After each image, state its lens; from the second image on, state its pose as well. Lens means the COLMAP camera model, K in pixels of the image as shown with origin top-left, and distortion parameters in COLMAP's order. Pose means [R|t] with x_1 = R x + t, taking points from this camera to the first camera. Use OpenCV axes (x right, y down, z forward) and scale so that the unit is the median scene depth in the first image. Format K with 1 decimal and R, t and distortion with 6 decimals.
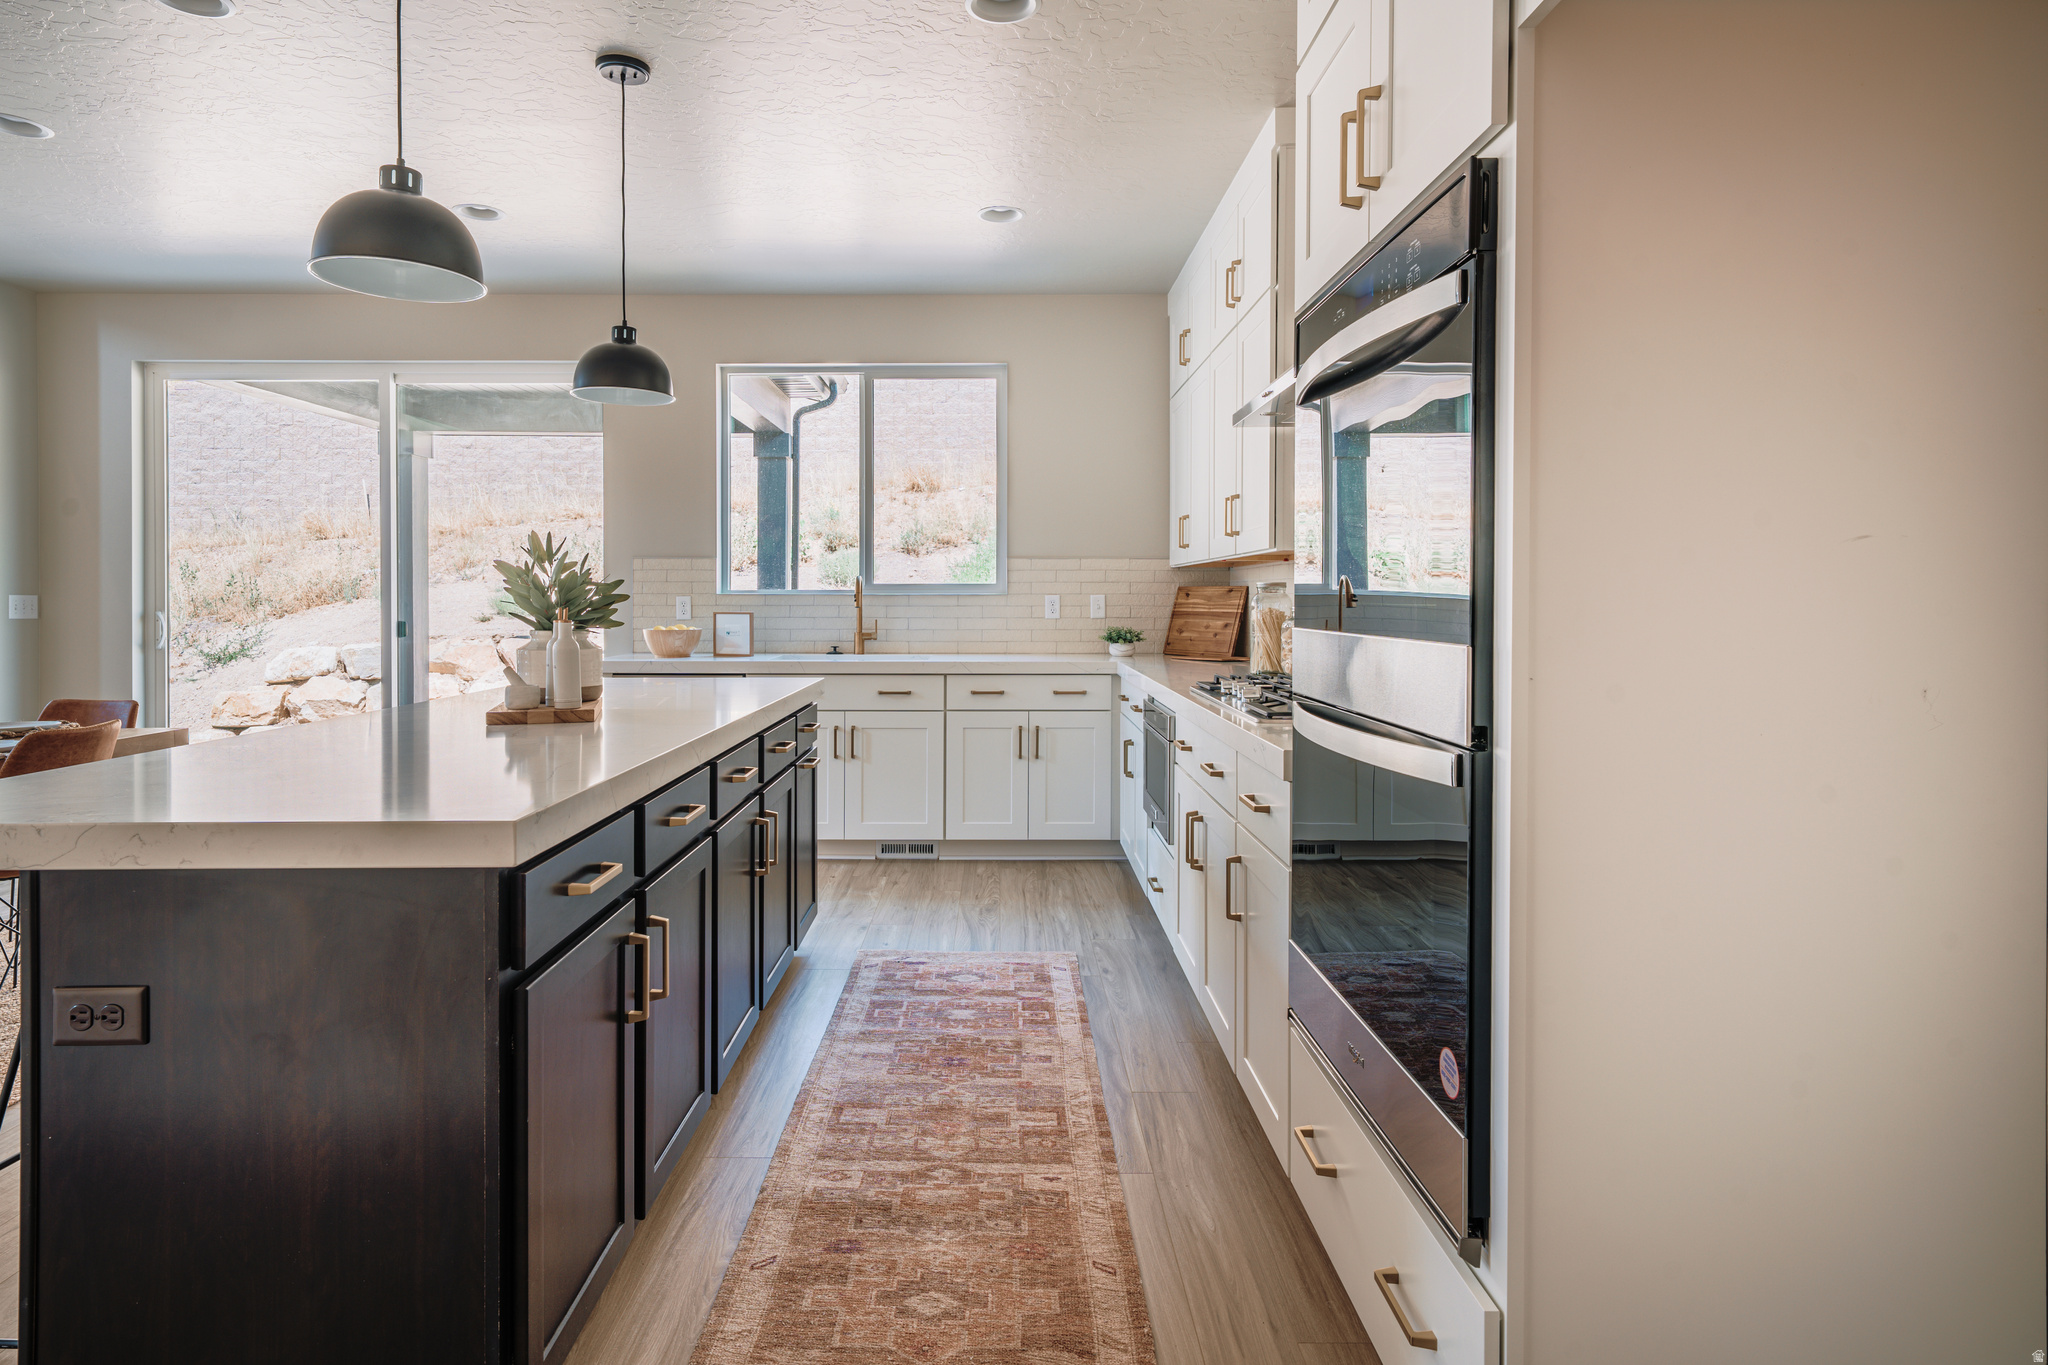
lens RADIAL K [[1119.5, 0, 972.1], [0, 1119.5, 655.5], [0, 0, 1]] dist [0.014860, -0.001843]
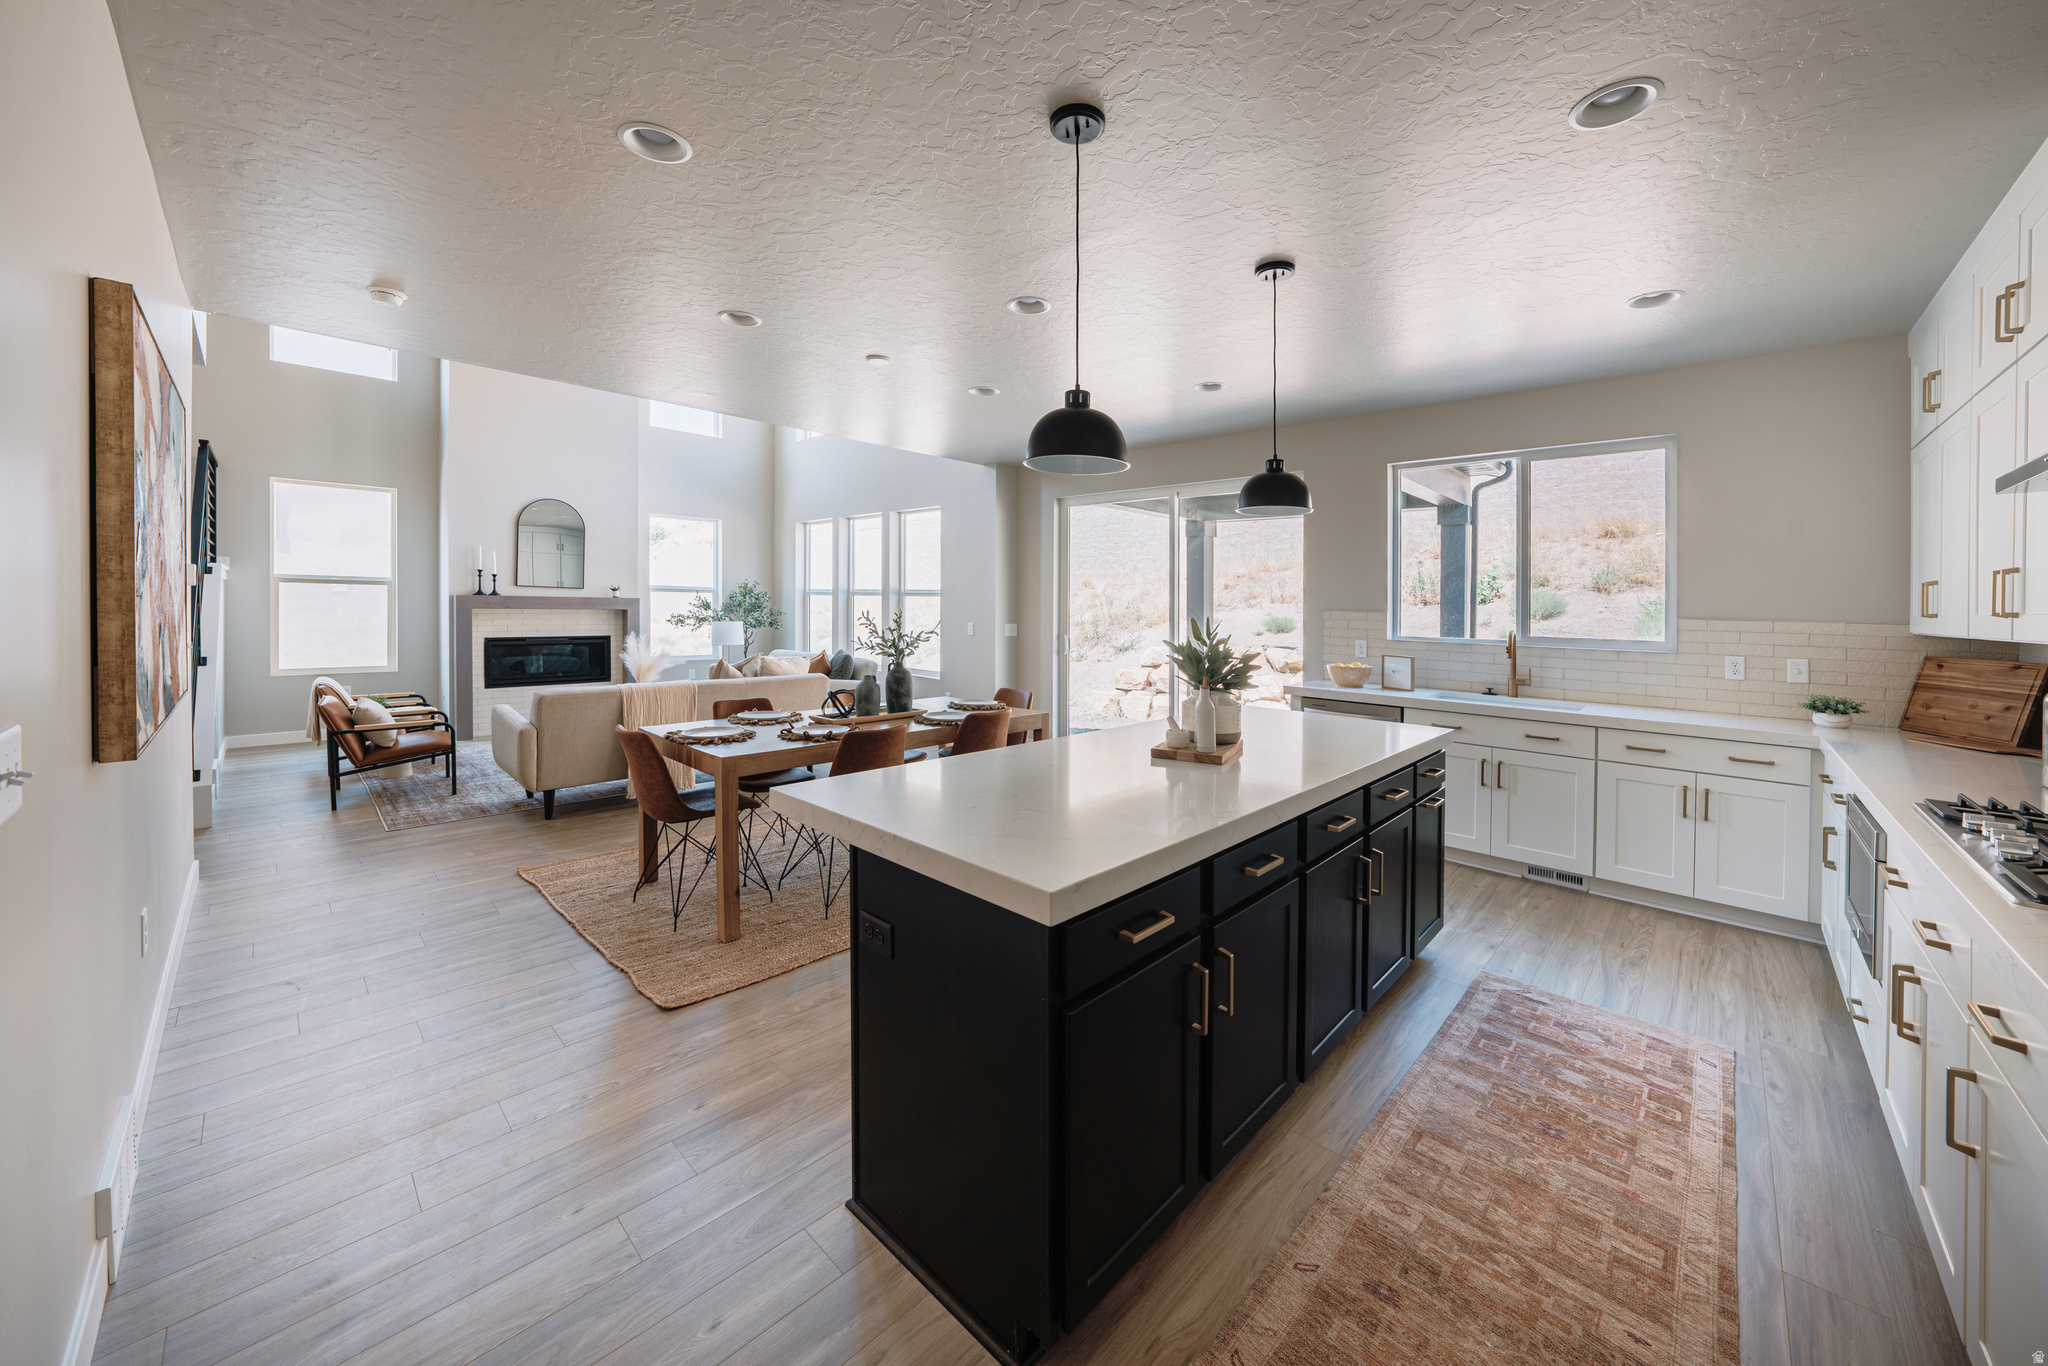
lens RADIAL K [[748.1, 0, 1035.5], [0, 748.1, 620.5], [0, 0, 1]] dist [-0.023180, 0.003897]
pose [[0.743805, 0.023234, -0.667993, 0.055287], [-0.046977, 0.998741, -0.017570, -0.056418], [0.666744, 0.044449, 0.743960, 0.124813]]
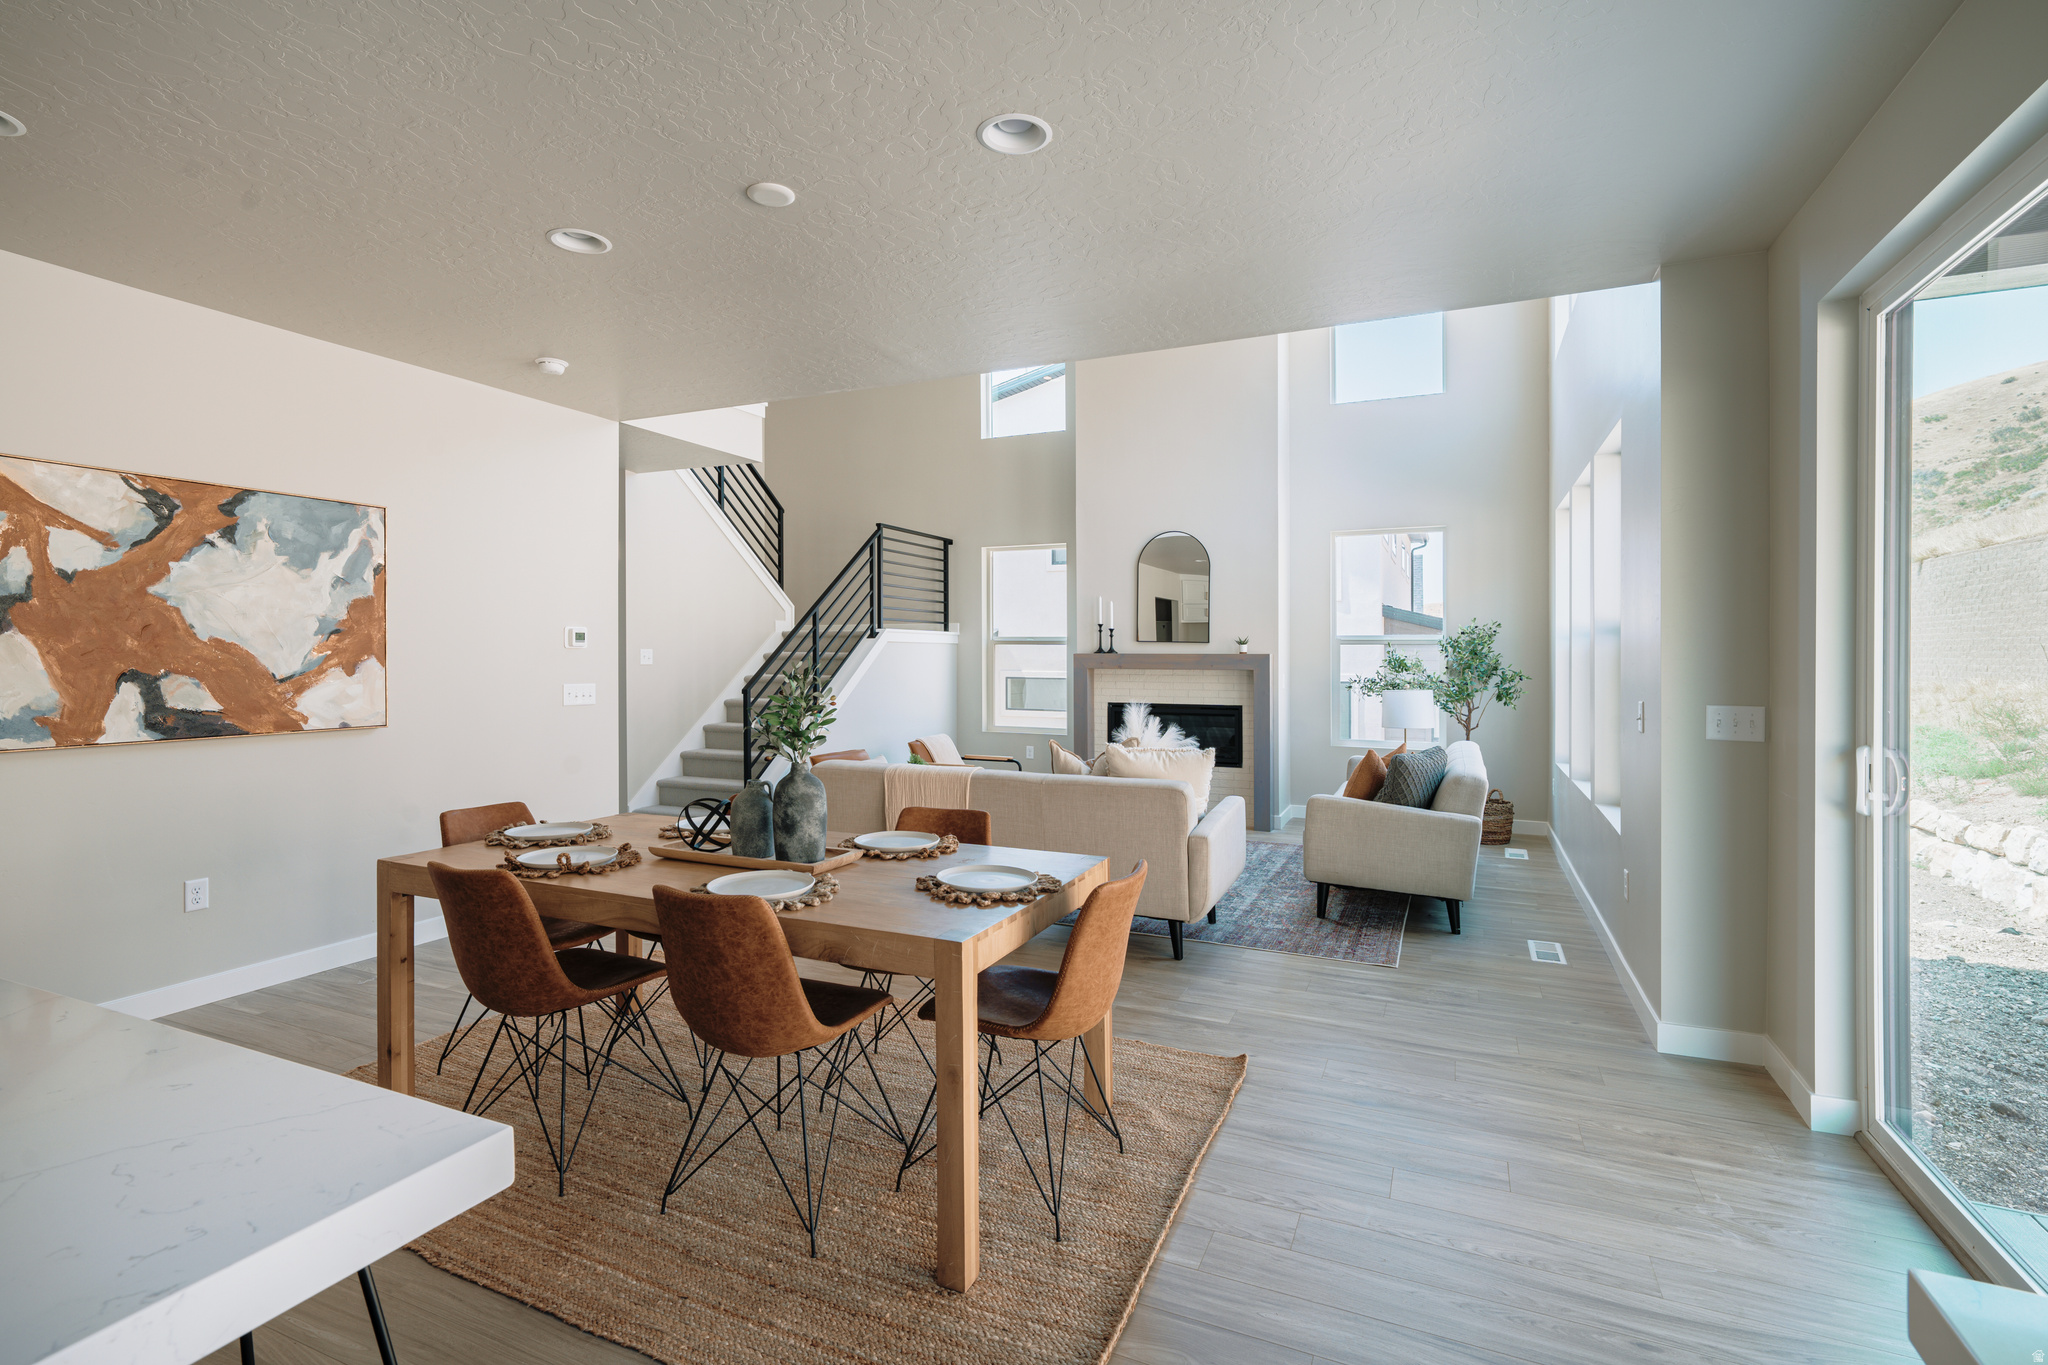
lens RADIAL K [[950.0, 0, 1019.0], [0, 950.0, 674.9], [0, 0, 1]] dist [0.001666, -0.000098]
pose [[-0.392920, 0.012606, -0.919486, -0.200655], [-0.049935, 0.998138, 0.035023, -0.097448], [0.918216, 0.059676, -0.391559, 1.083544]]
